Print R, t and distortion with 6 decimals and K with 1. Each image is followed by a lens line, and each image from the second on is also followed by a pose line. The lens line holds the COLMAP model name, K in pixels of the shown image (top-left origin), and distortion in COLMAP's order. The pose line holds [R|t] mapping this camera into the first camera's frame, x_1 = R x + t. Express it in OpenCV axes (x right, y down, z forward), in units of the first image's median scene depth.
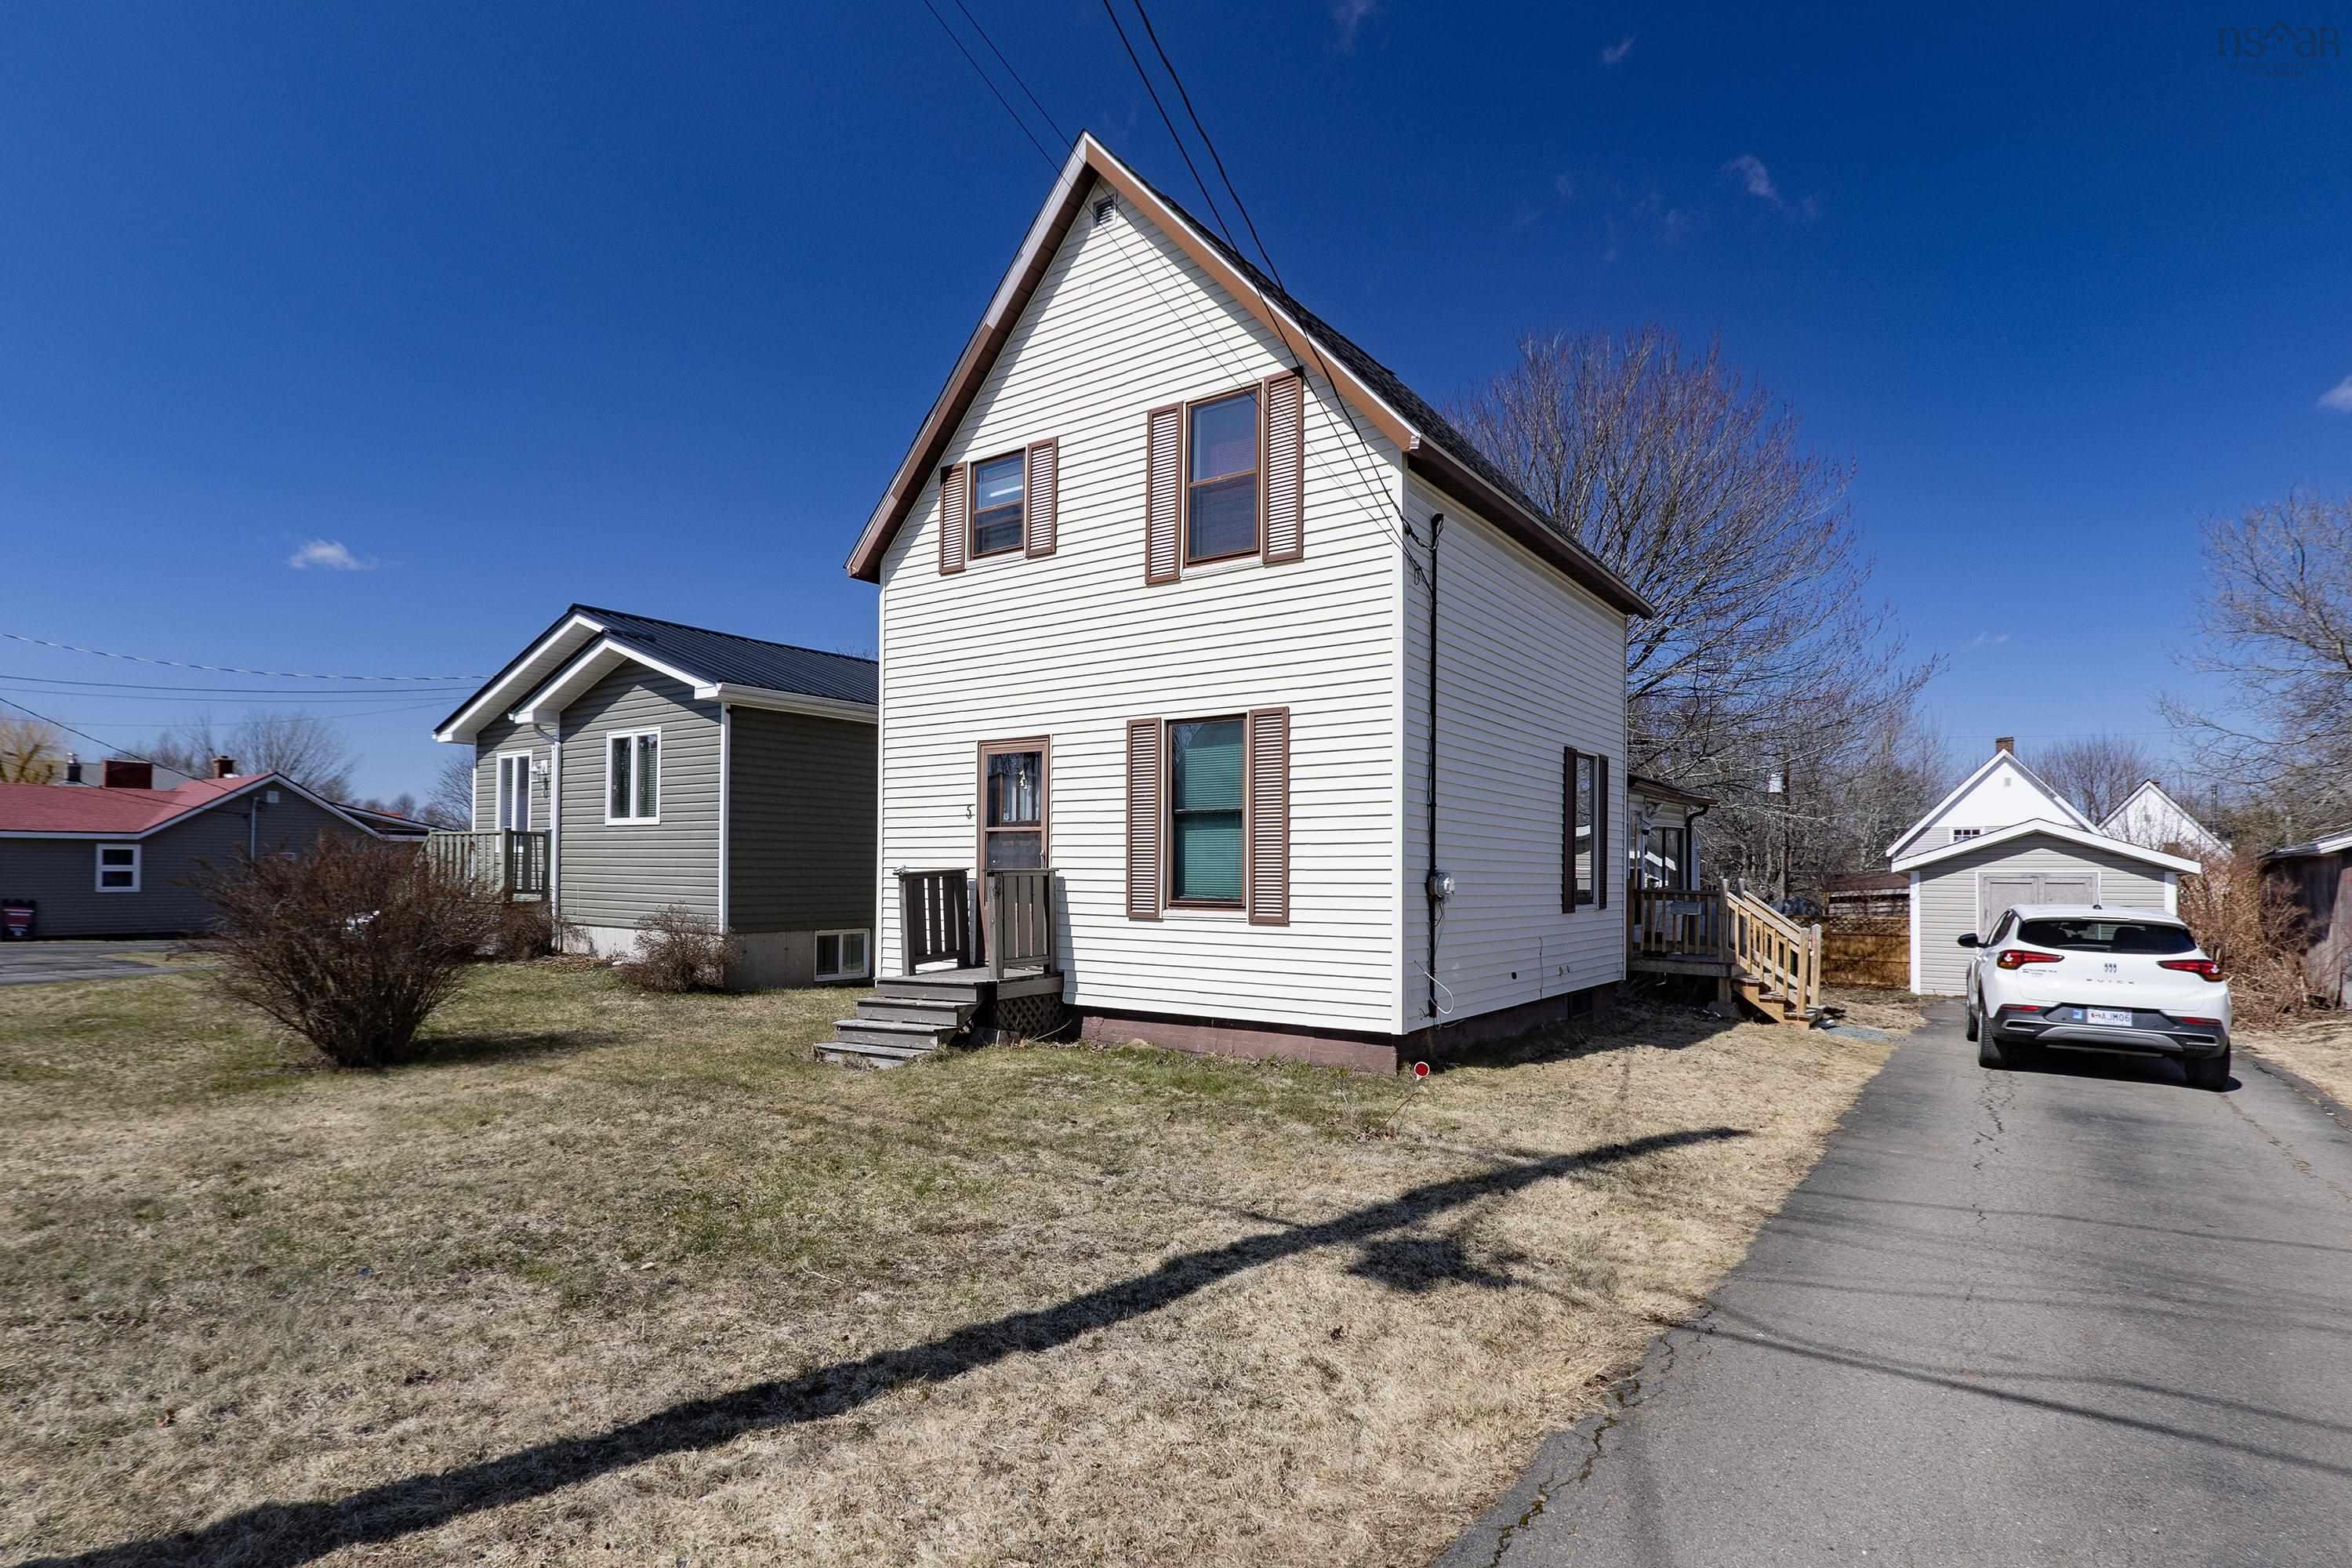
lens RADIAL K [[1083.6, 0, 1174.1], [0, 1083.6, 854.7], [0, 0, 1]] dist [0.001492, 0.000230]
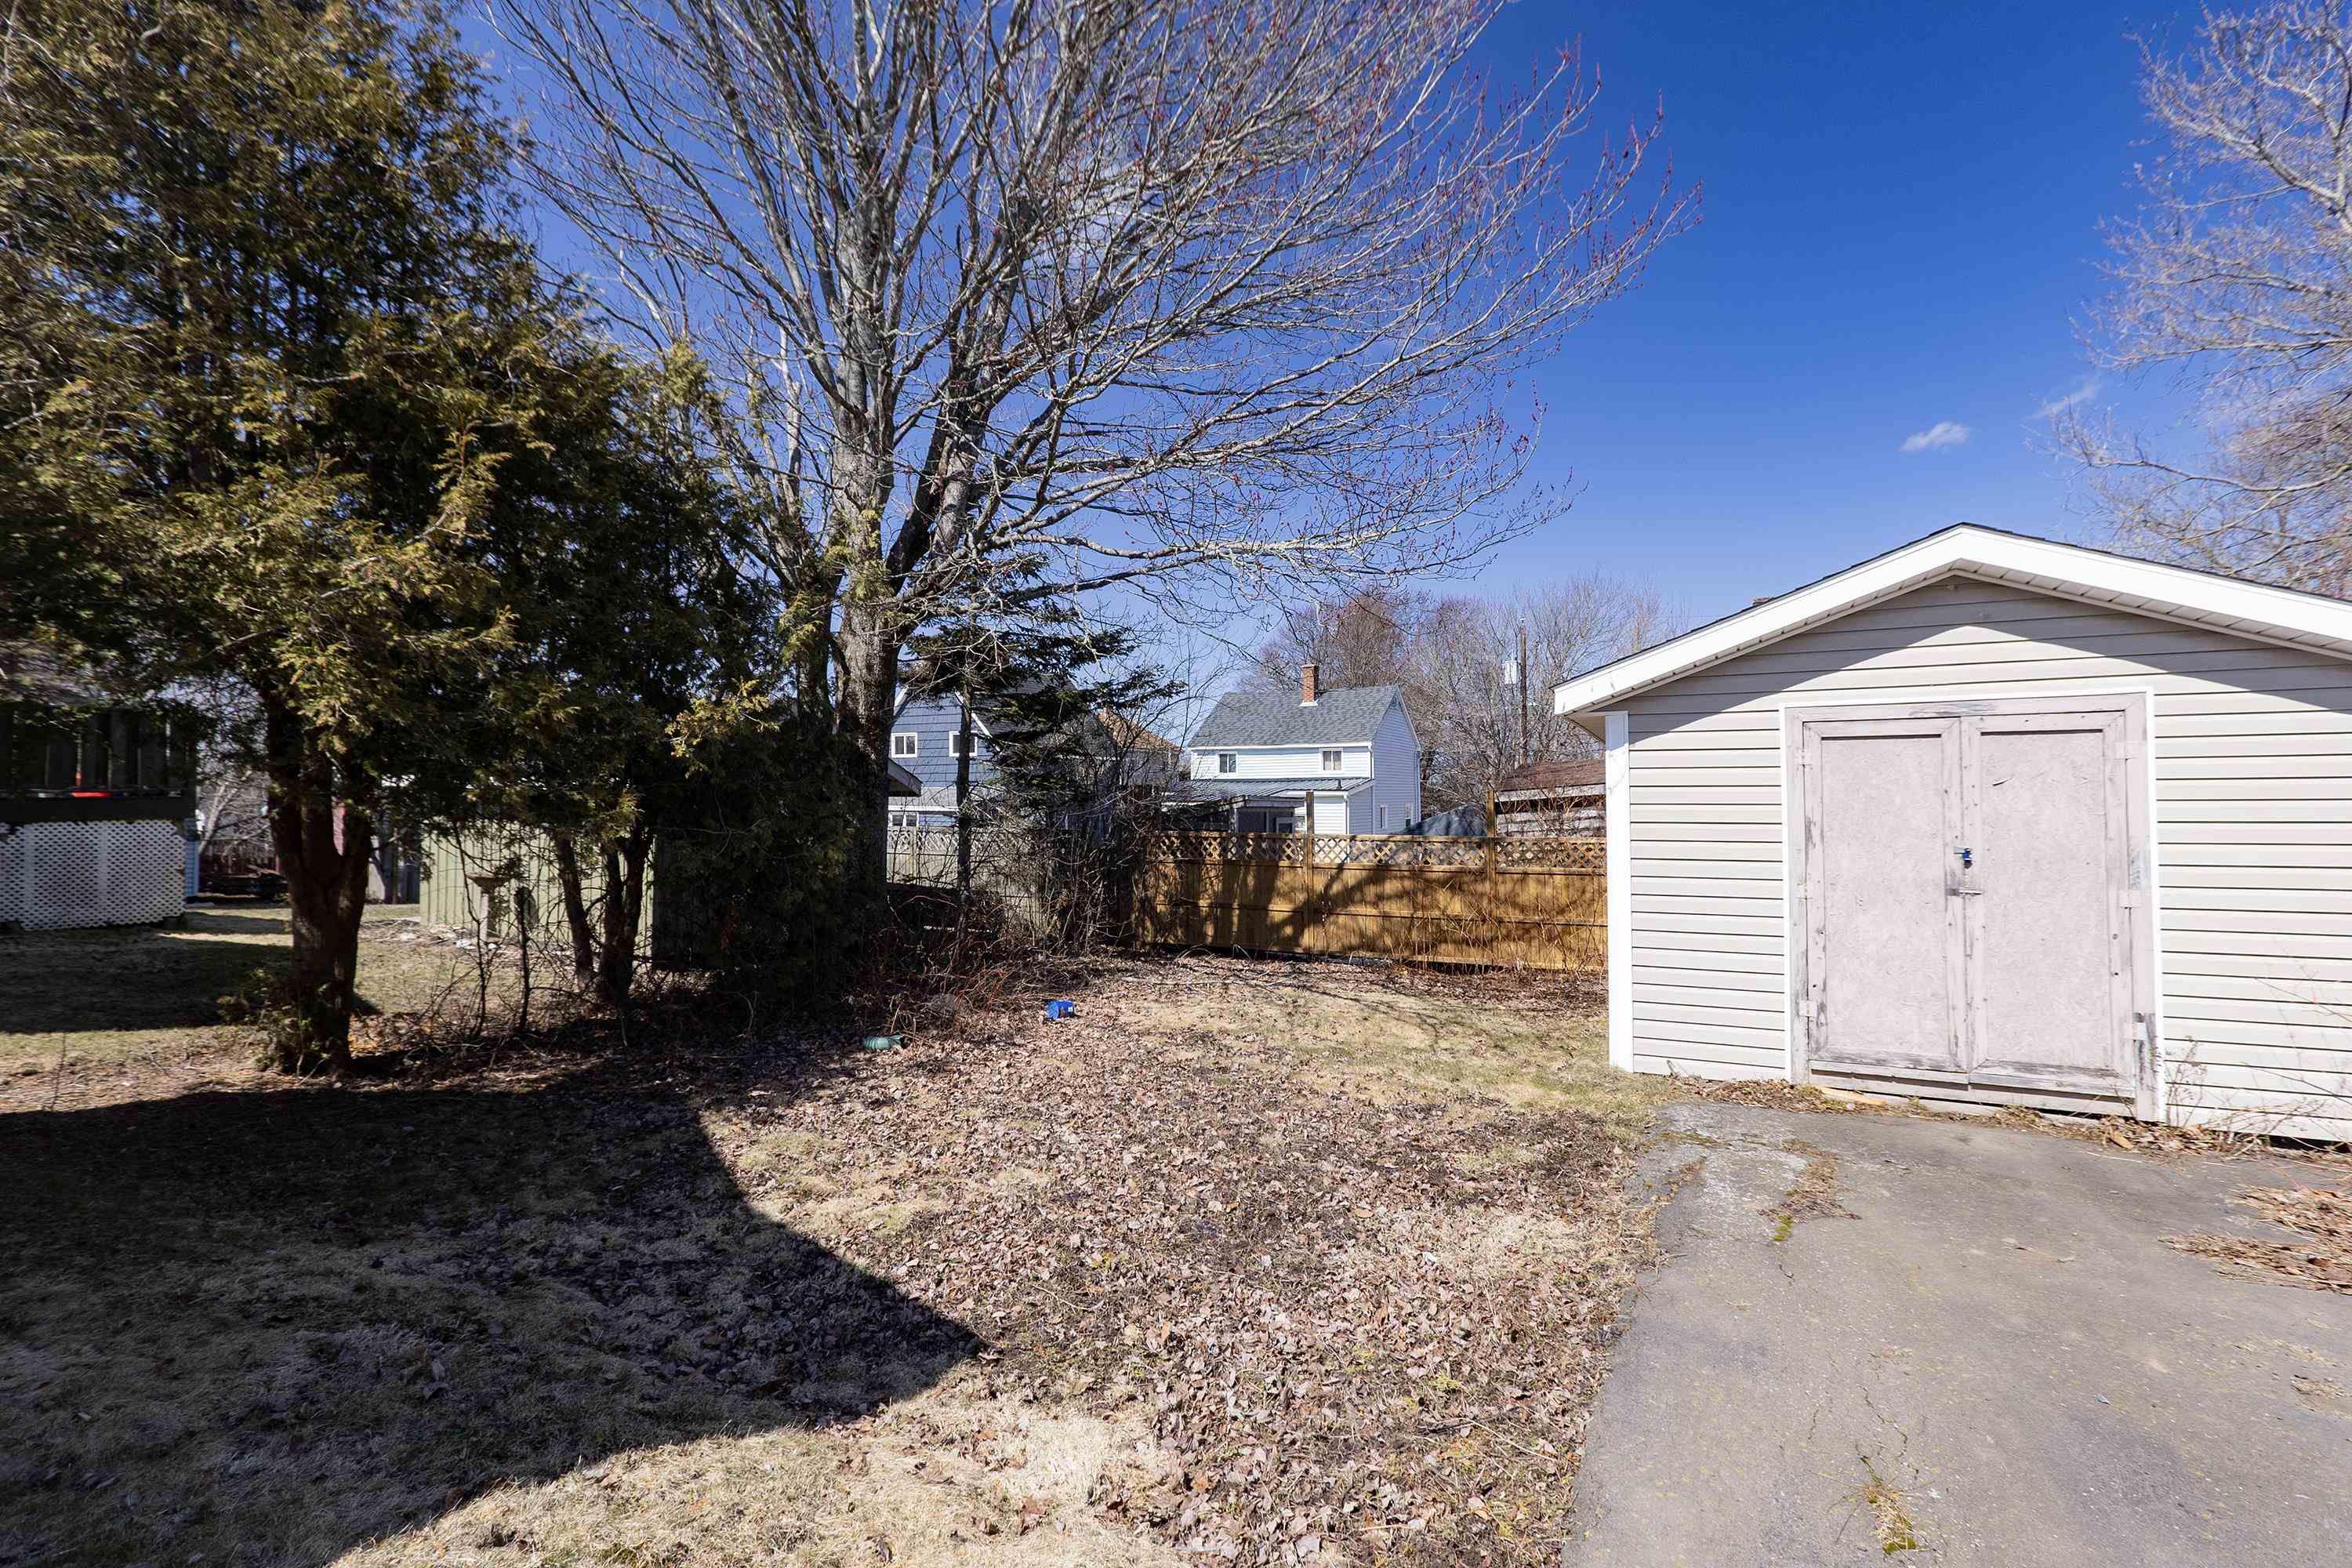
lens RADIAL K [[1109.2, 0, 1161.7], [0, 1109.2, 771.1], [0, 0, 1]] dist [-0.000908, -0.000194]
pose [[0.985560, -0.008949, 0.169091, 0.361498], [0.009564, 0.999950, -0.002825, 0.025390], [-0.169057, 0.004401, 0.985596, 0.508901]]
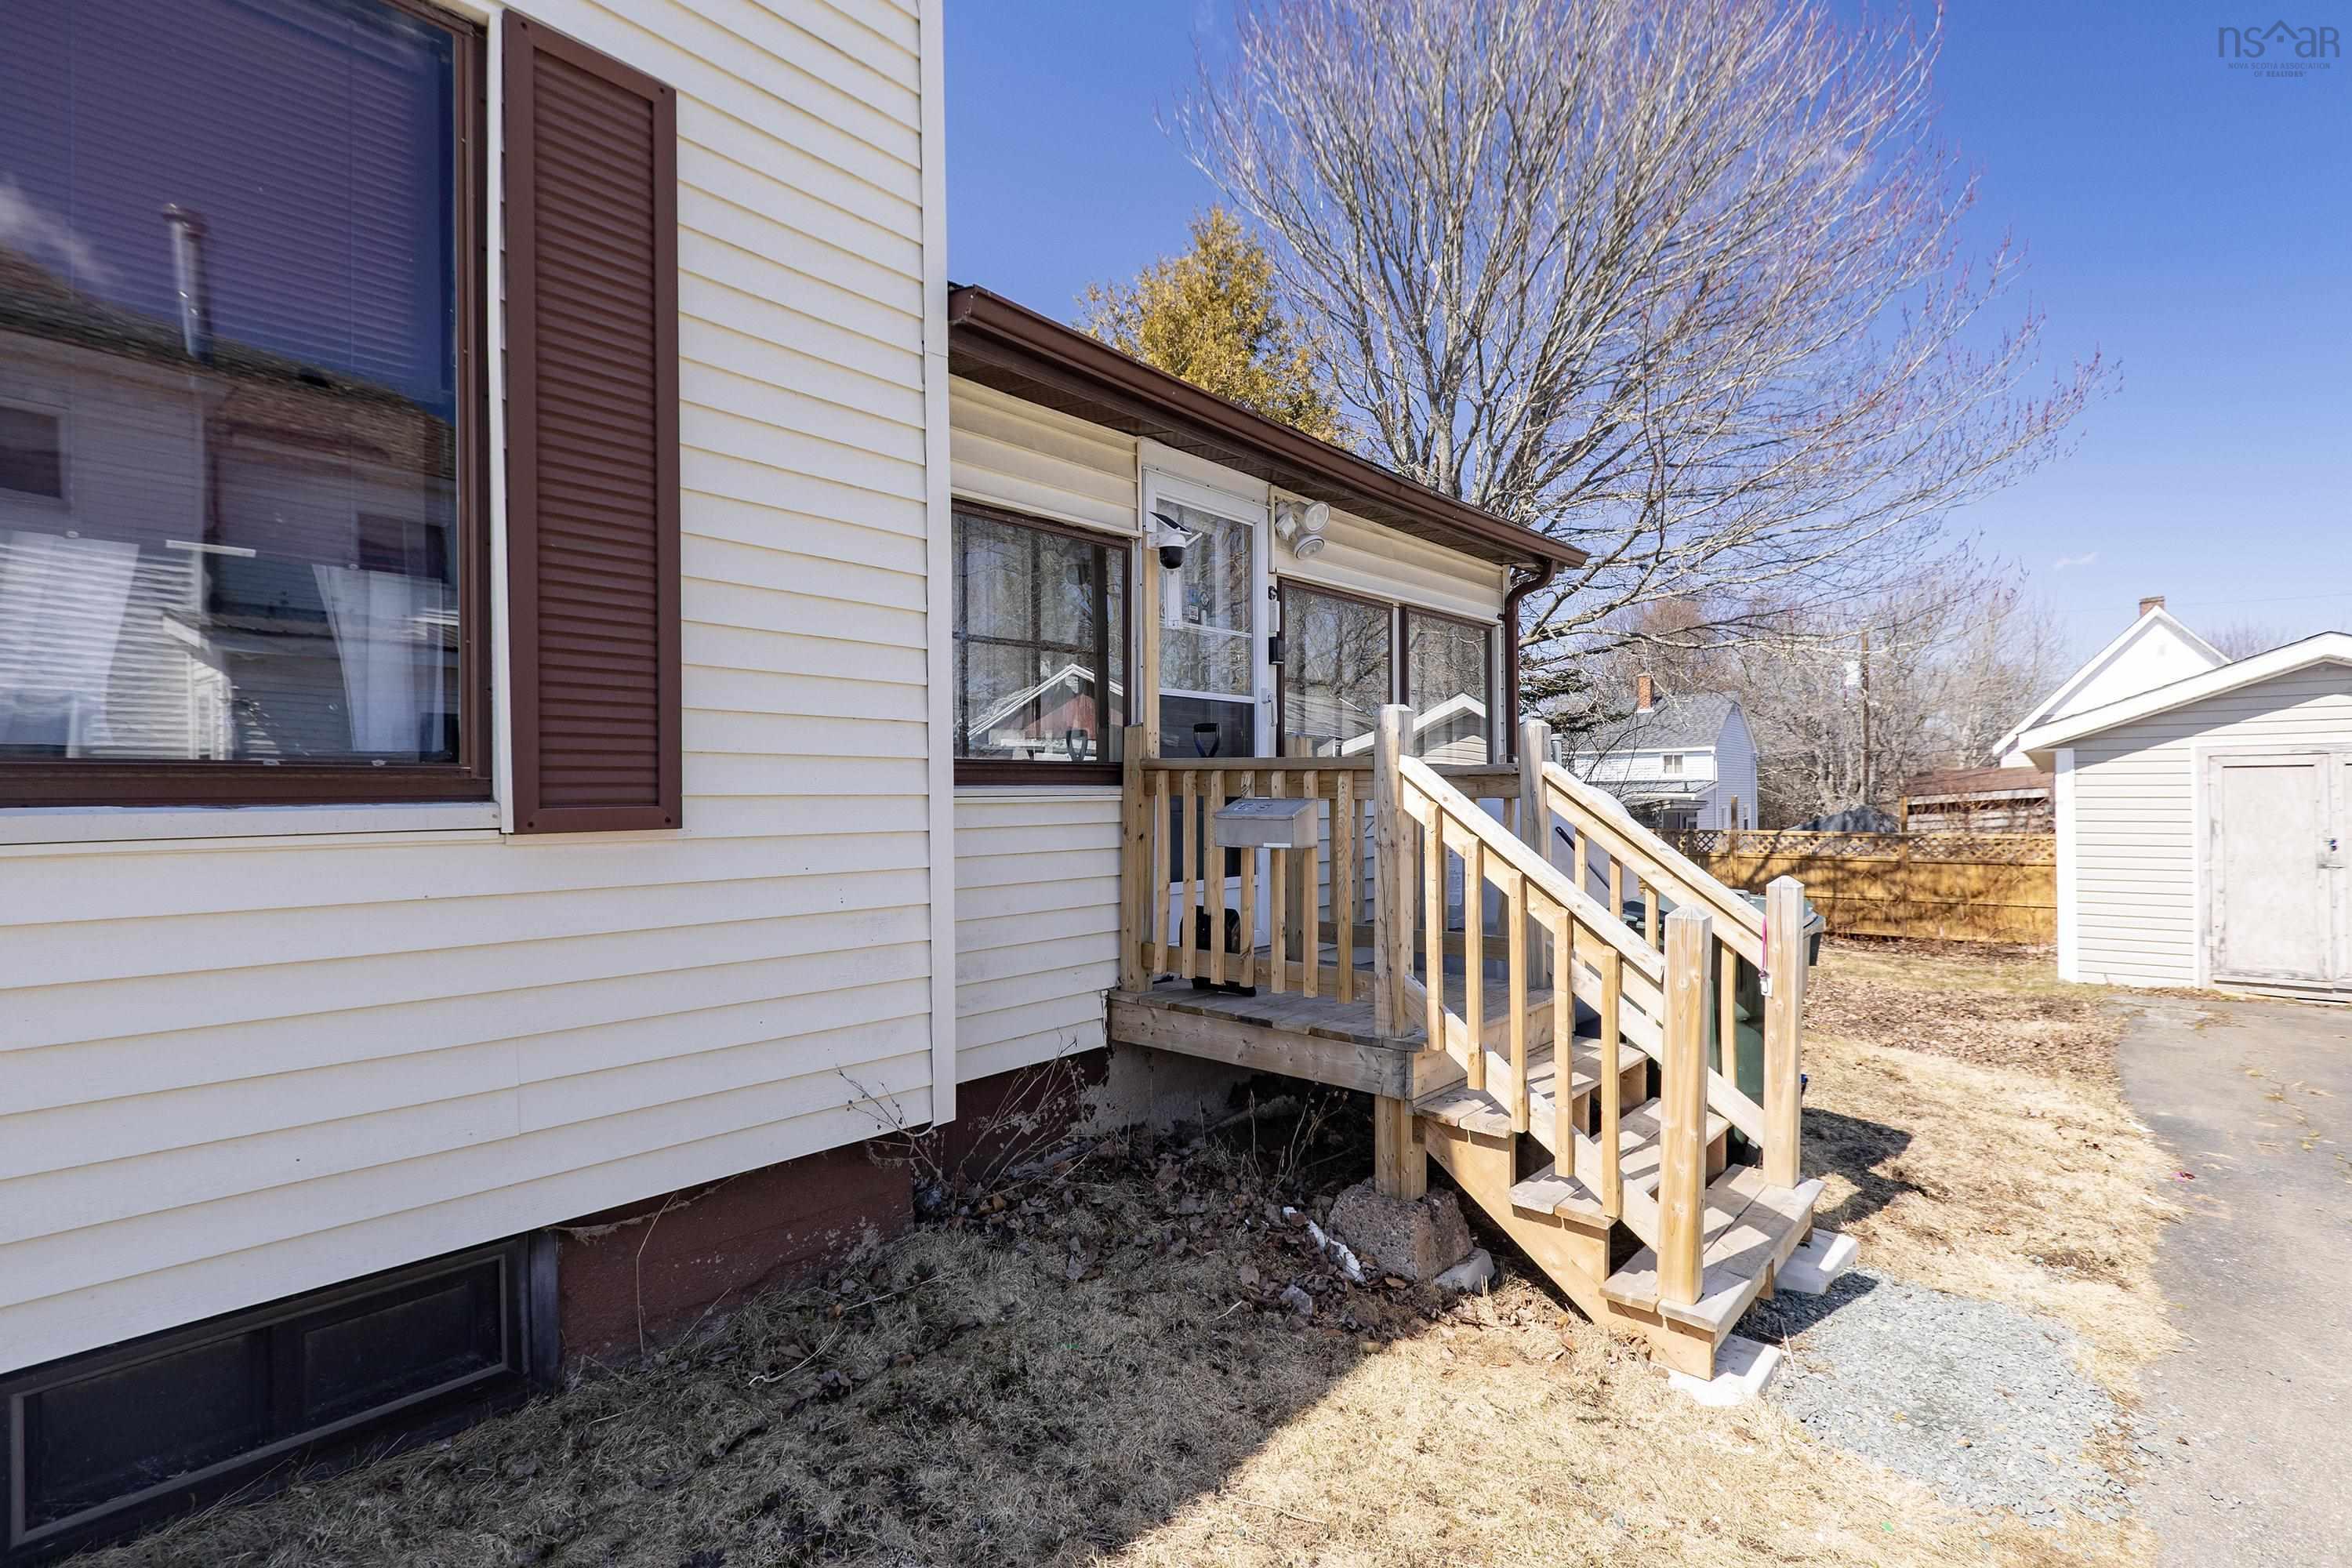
lens RADIAL K [[1130.4, 0, 1169.5], [0, 1130.4, 788.7], [0, 0, 1]] dist [0.002832, 0.001176]
pose [[0.998907, -0.014218, -0.044517, 0.206814], [0.014679, 0.999842, 0.010053, 0.017231], [0.044367, -0.010696, 0.998958, 0.325694]]
